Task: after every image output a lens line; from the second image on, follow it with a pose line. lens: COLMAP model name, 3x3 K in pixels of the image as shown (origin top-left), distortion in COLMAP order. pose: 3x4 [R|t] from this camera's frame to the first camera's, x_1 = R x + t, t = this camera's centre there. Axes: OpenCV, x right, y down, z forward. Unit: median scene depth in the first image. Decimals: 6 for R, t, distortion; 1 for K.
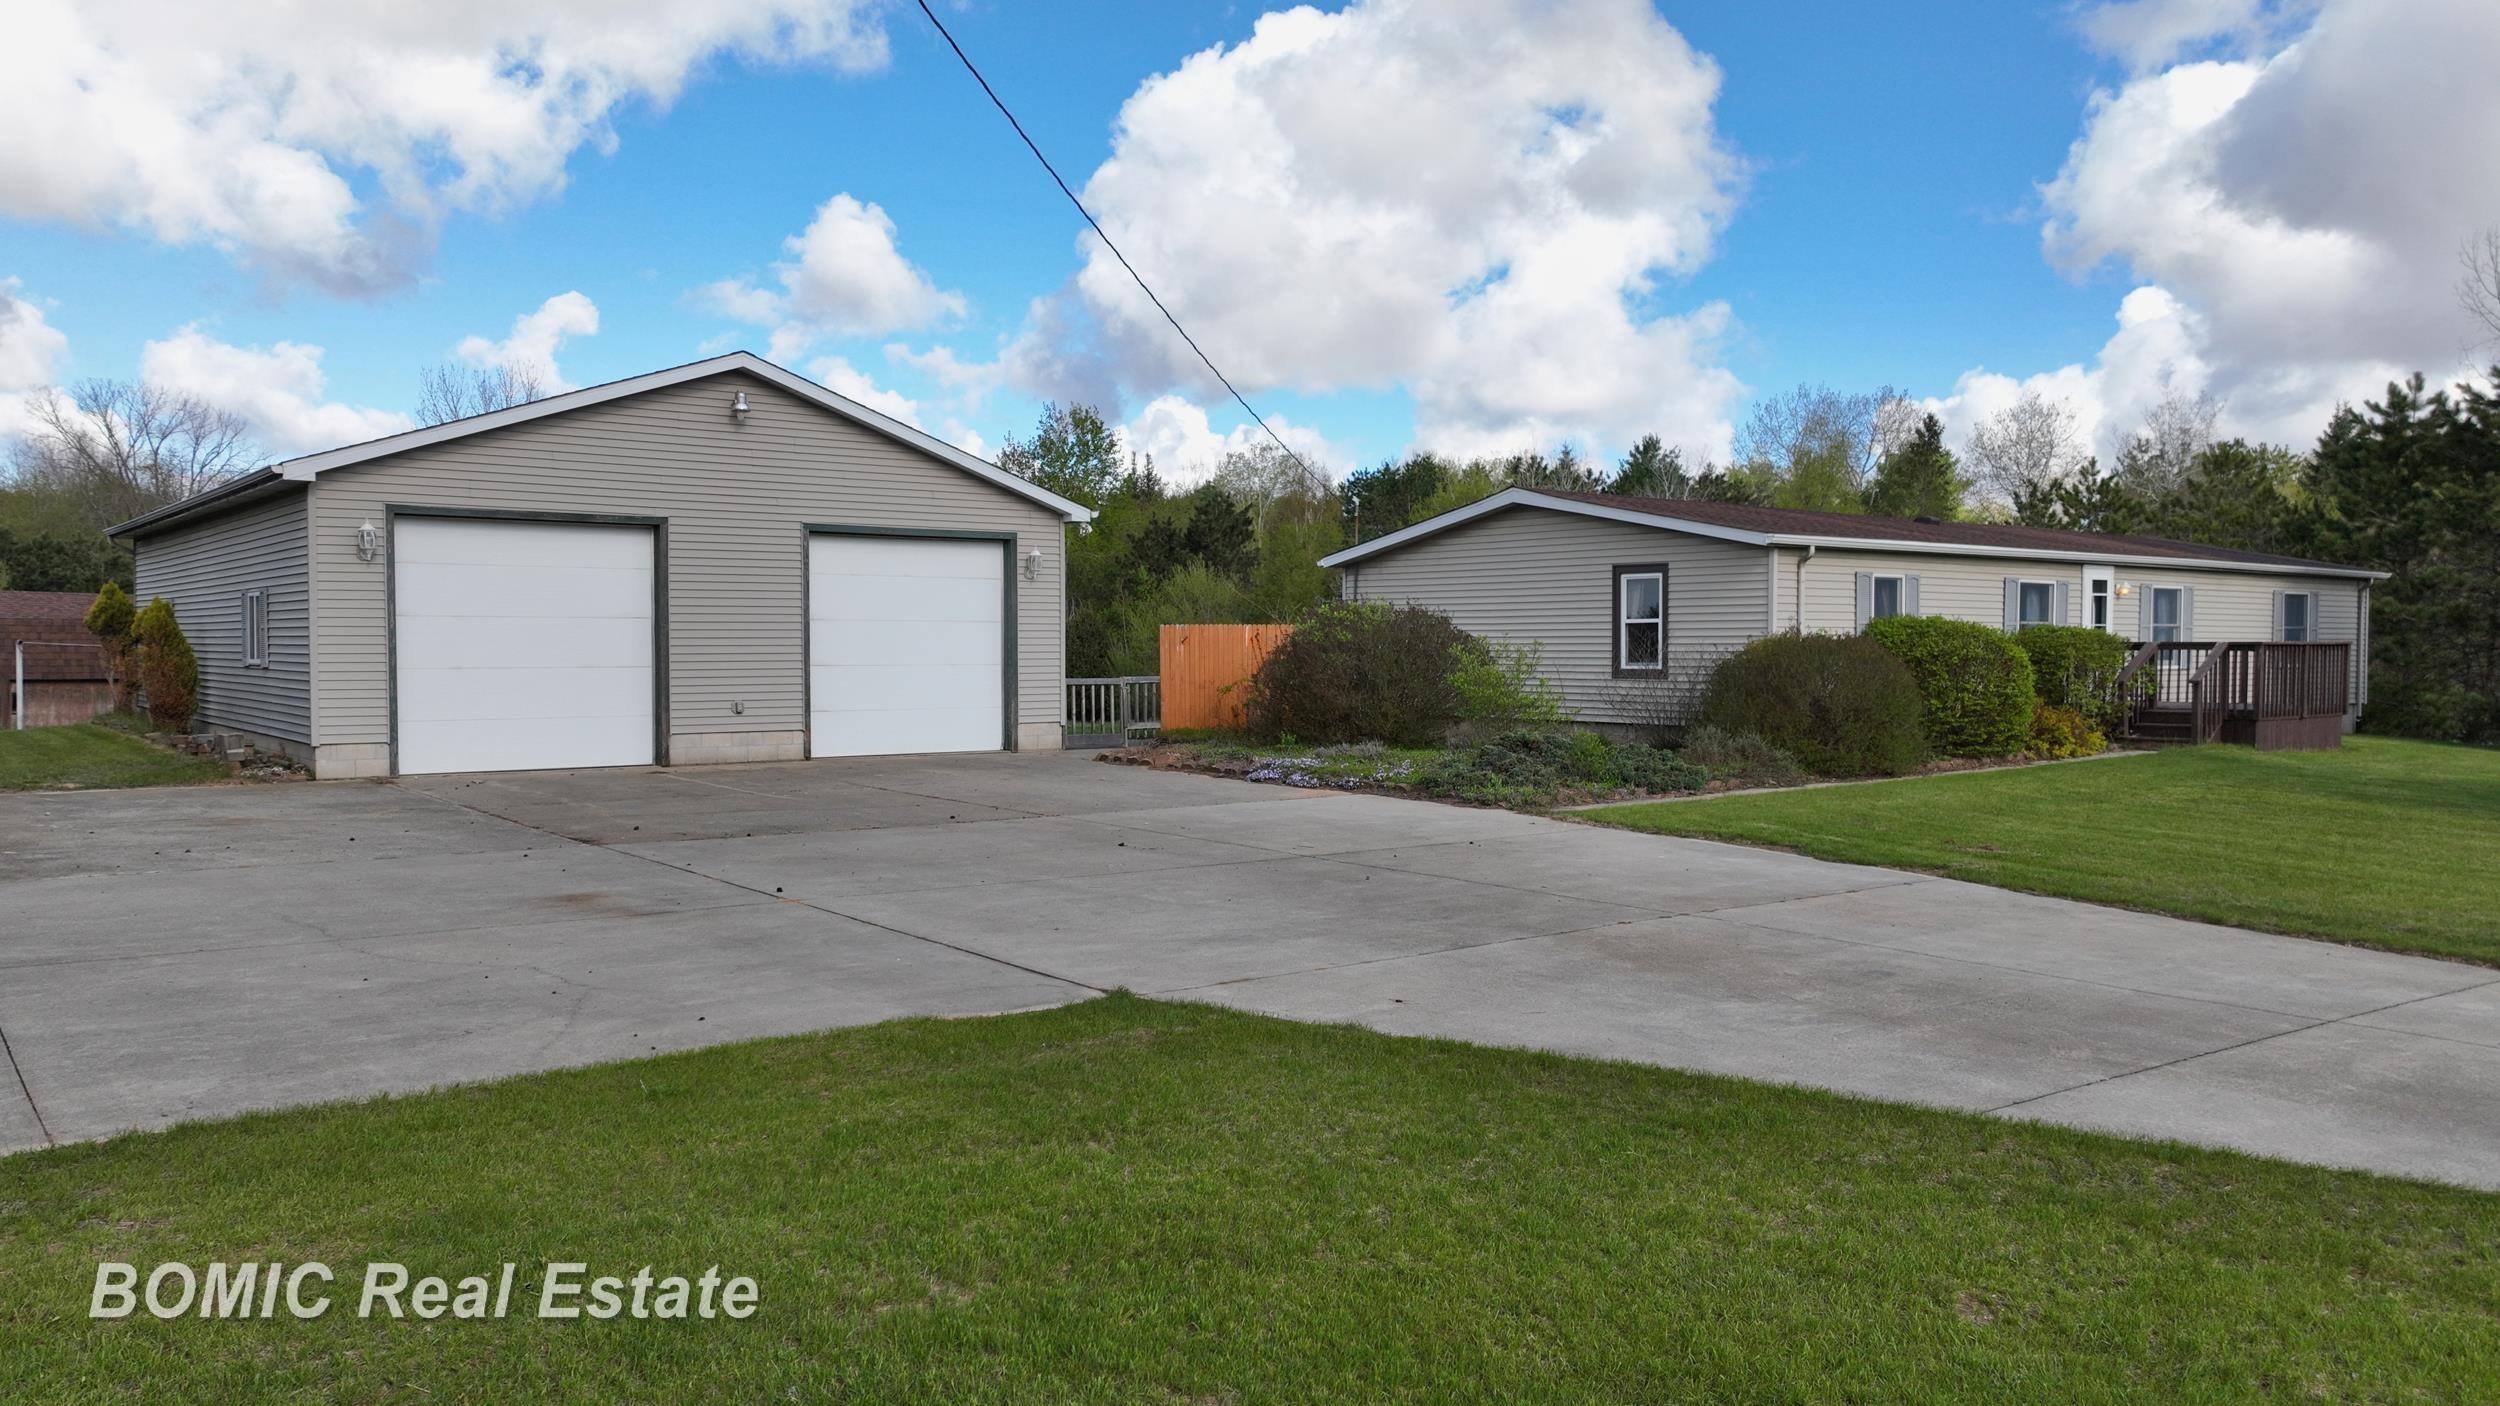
lens RADIAL K [[1802.9, 0, 1236.7], [0, 1802.9, 684.5], [0, 0, 1]] dist [0.011734, -0.005462]
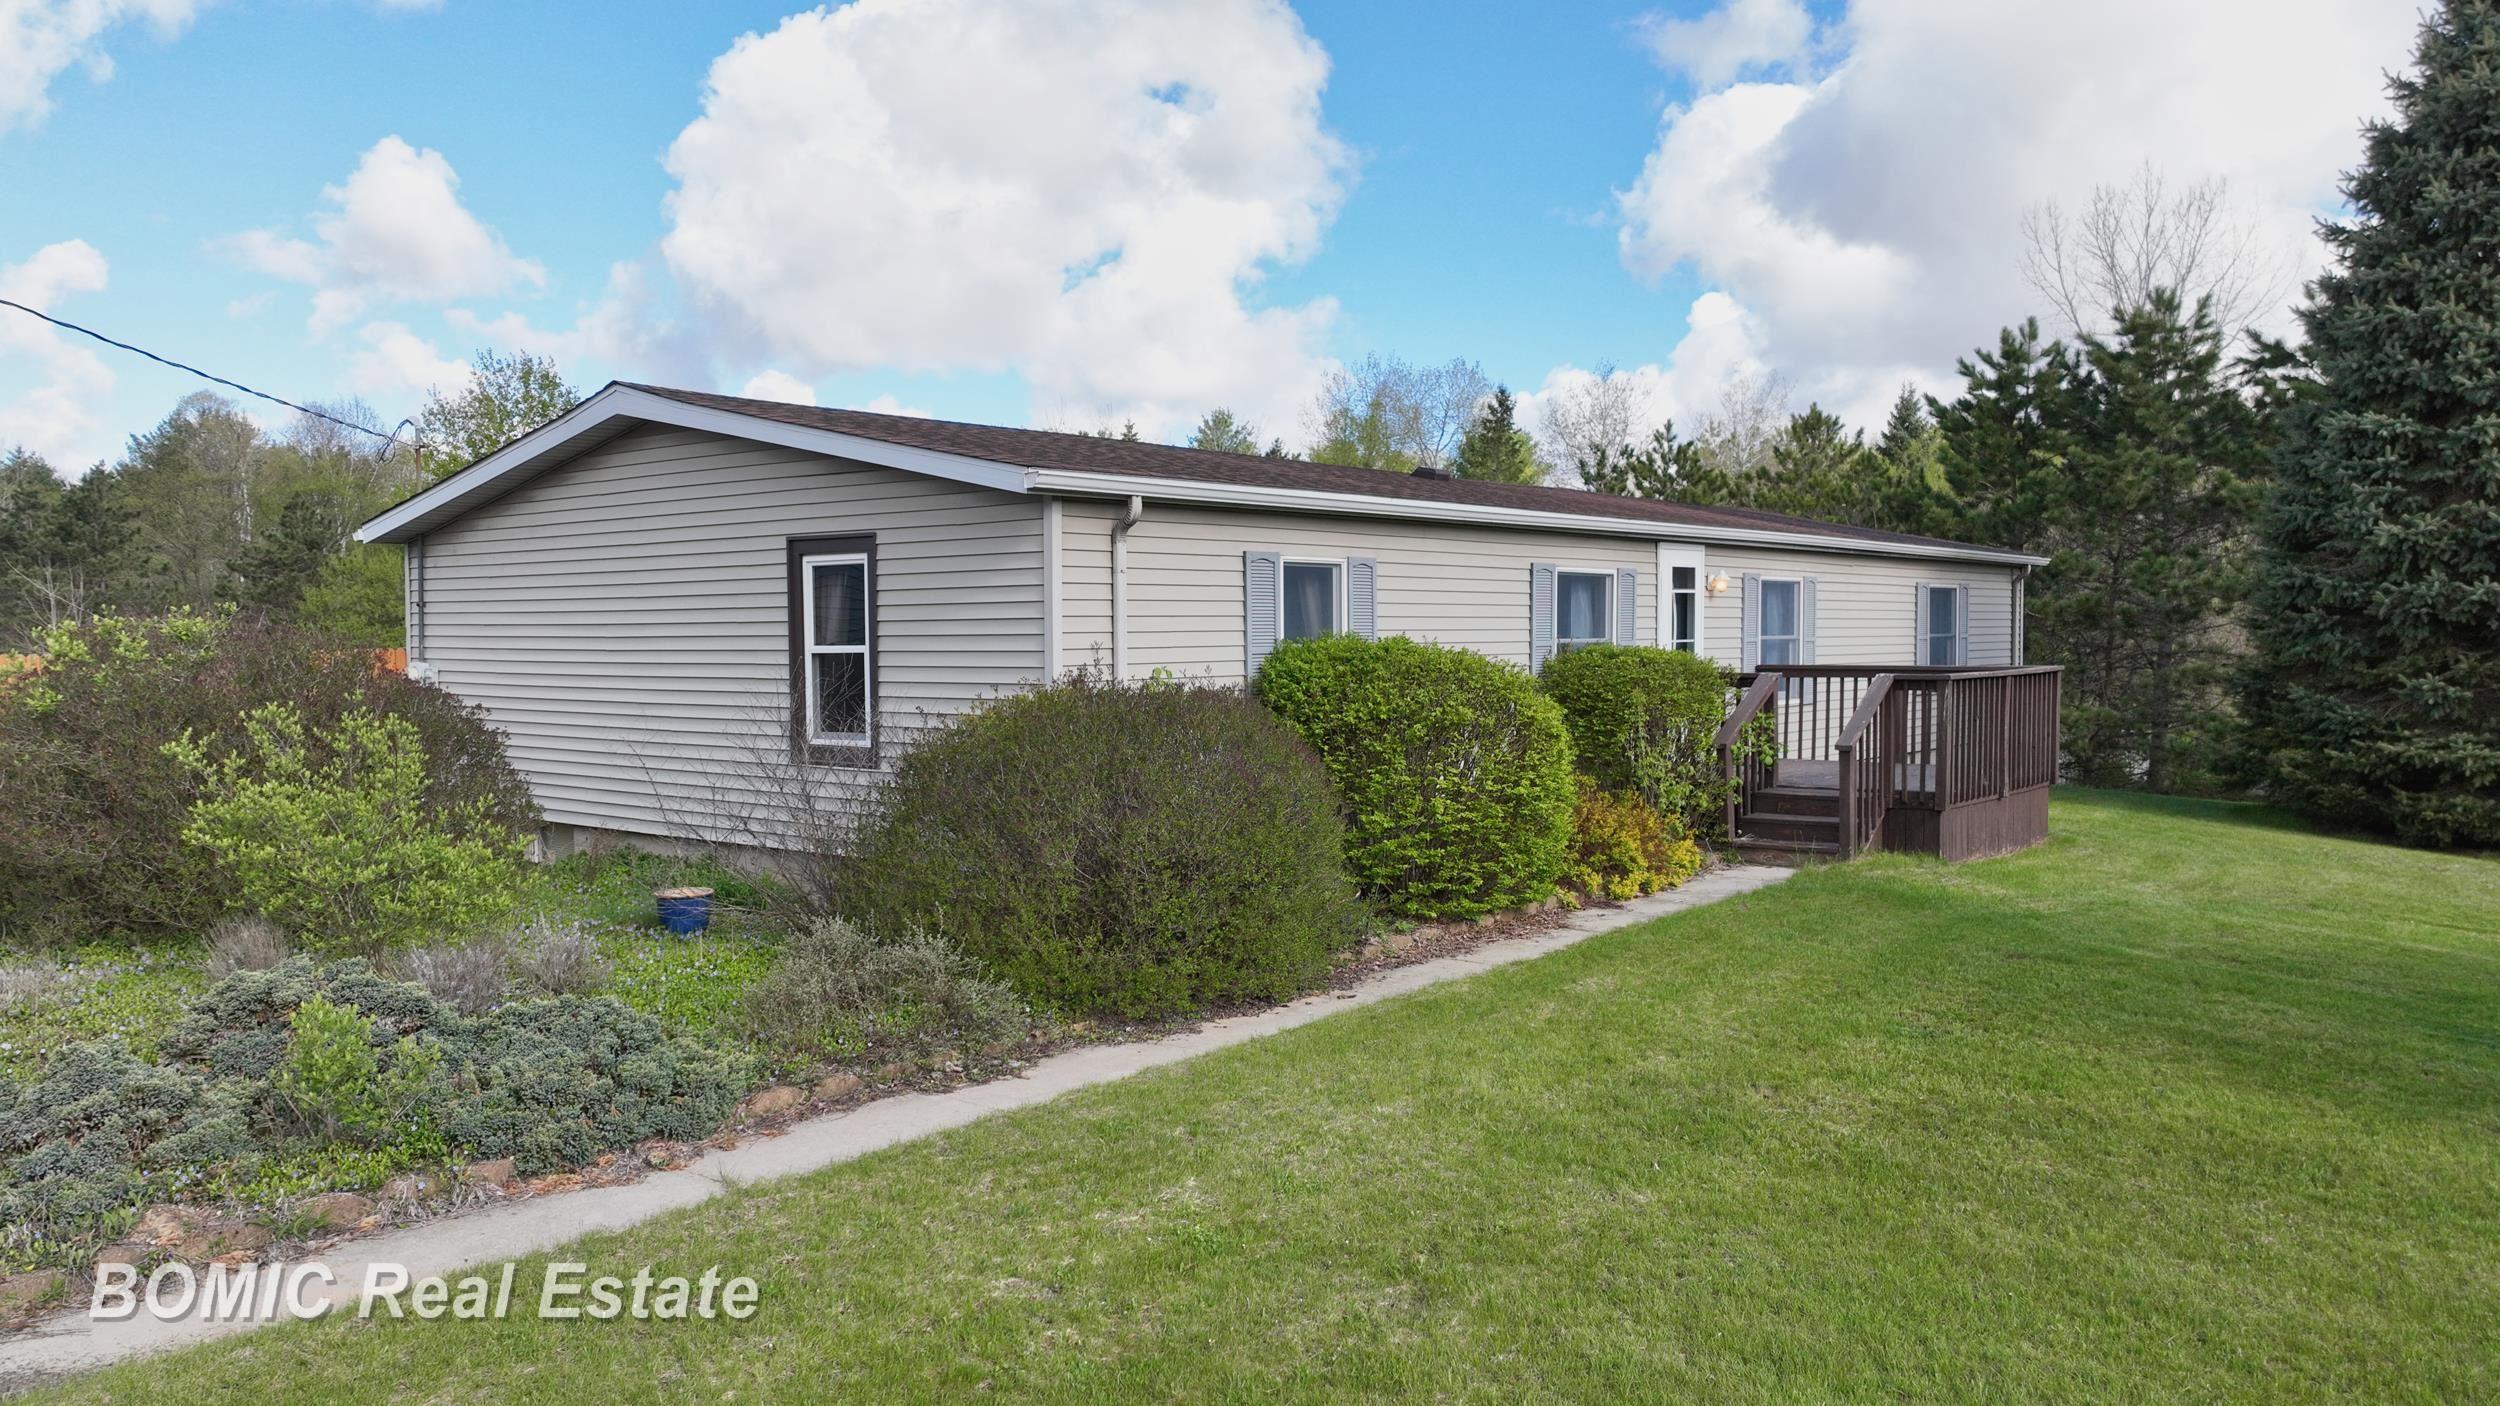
lens RADIAL K [[1802.9, 0, 1251.1], [0, 1802.9, 717.4], [0, 0, 1]] dist [0.011734, -0.005462]
pose [[0.976740, -0.017056, 0.213746, 0.056328], [0.011586, 0.999573, 0.026814, -0.007011], [-0.214113, -0.023714, 0.976521, 0.120382]]
